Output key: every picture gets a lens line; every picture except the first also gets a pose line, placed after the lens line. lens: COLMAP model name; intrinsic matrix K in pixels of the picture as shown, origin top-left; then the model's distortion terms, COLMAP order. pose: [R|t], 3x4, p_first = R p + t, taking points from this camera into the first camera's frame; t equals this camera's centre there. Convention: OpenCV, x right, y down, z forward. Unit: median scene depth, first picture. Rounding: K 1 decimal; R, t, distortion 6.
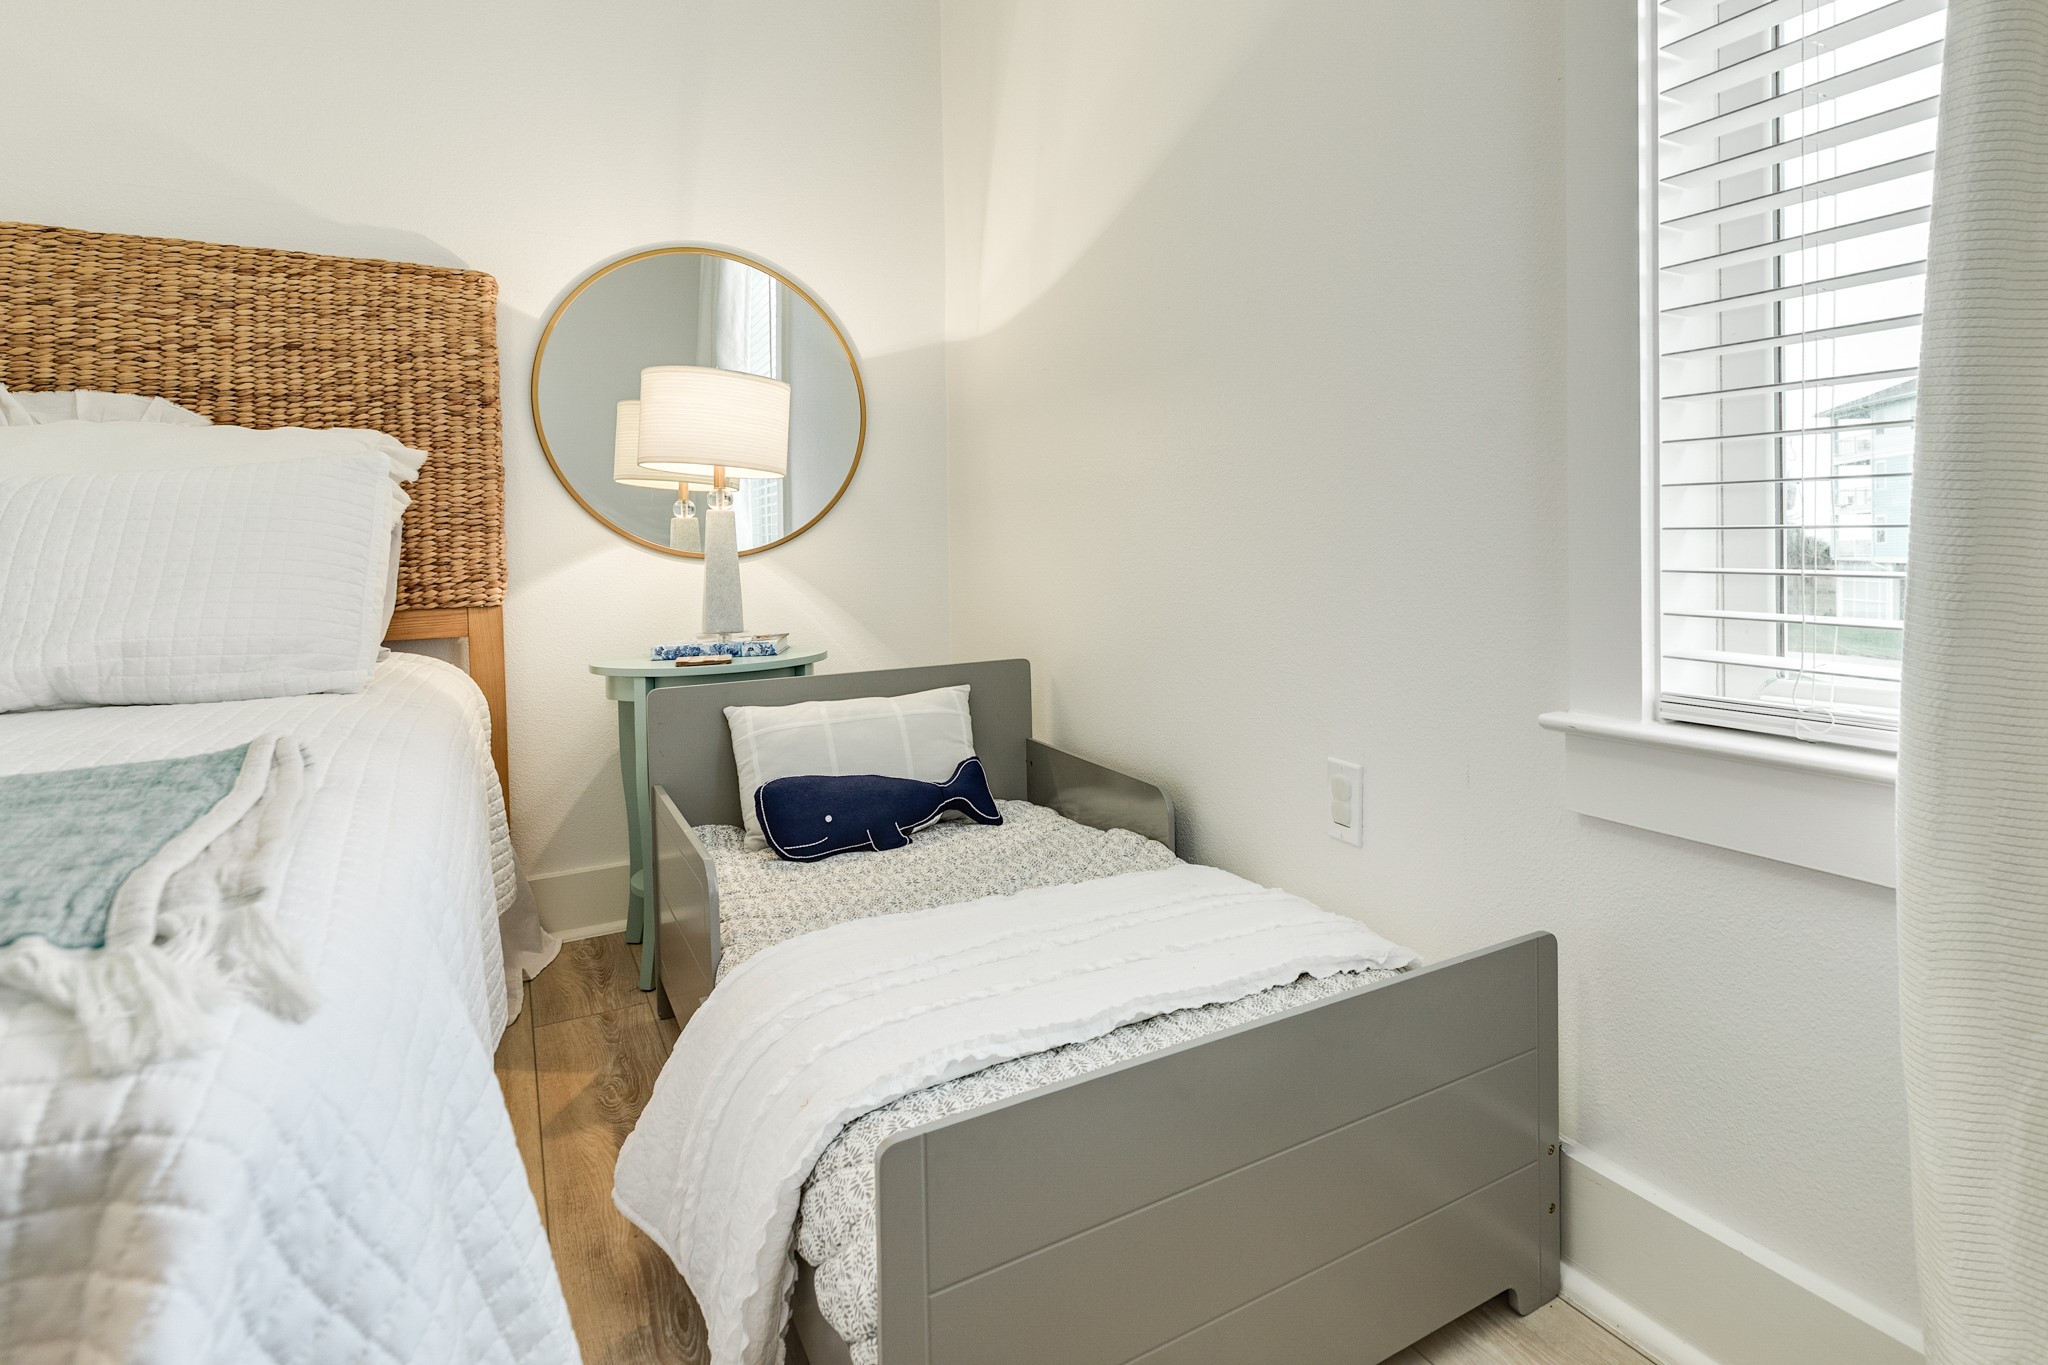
lens RADIAL K [[906.1, 0, 1024.5], [0, 906.1, 681.8], [0, 0, 1]] dist [-0.004638, -0.000688]
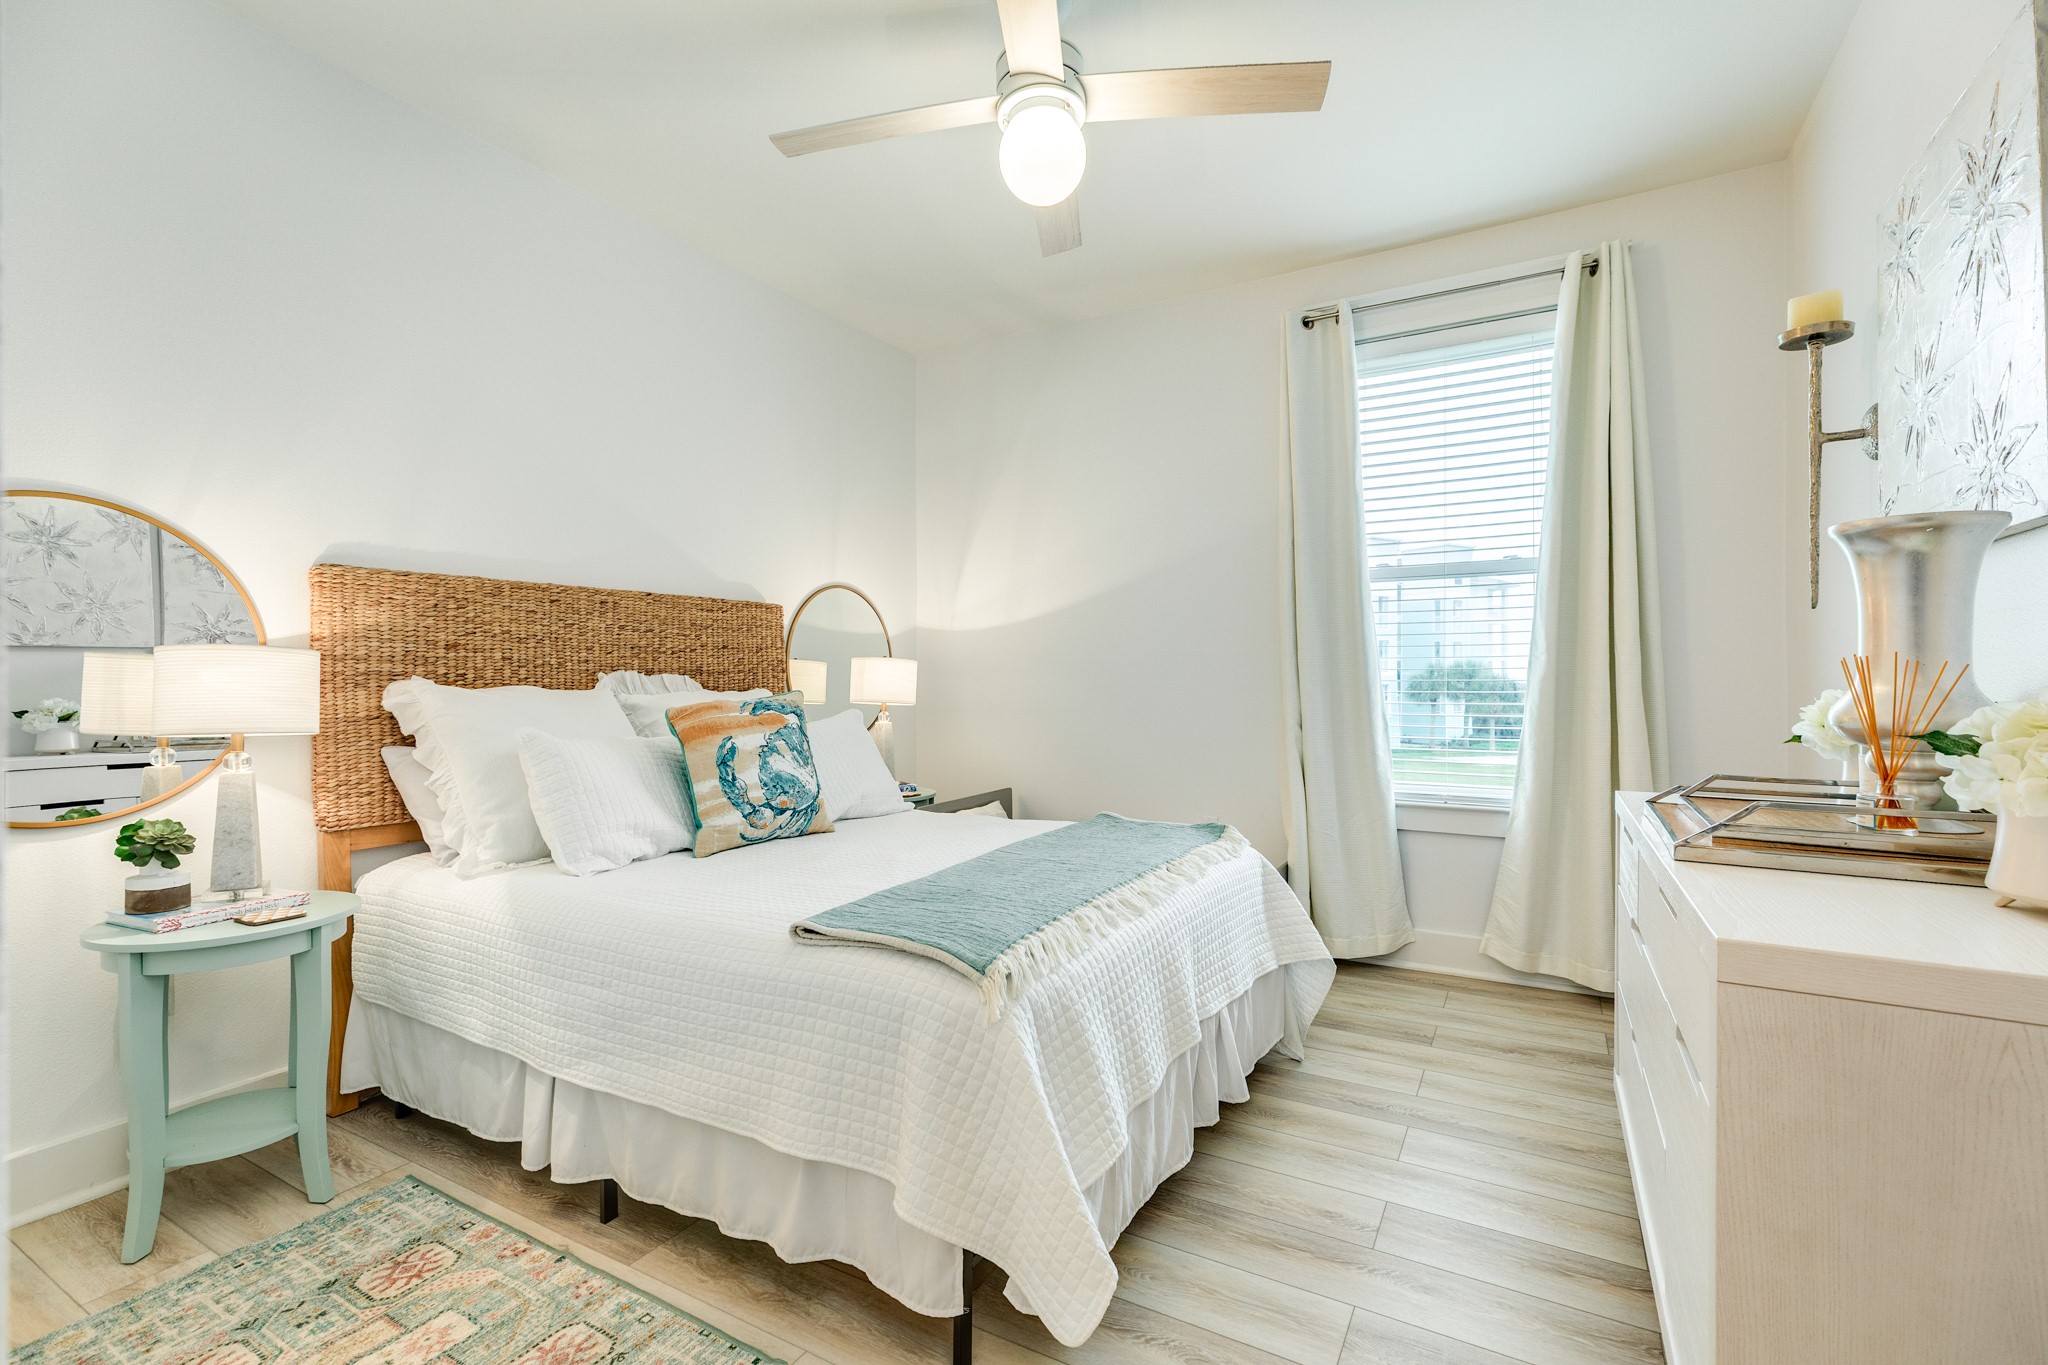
lens RADIAL K [[906.1, 0, 1021.1], [0, 906.1, 686.6], [0, 0, 1]] dist [-0.004638, -0.000688]
pose [[0.858811, 0.009141, 0.512212, -1.356609], [0.068587, 0.988788, -0.132643, 0.020328], [-0.507681, 0.149046, 0.848555, -1.055188]]
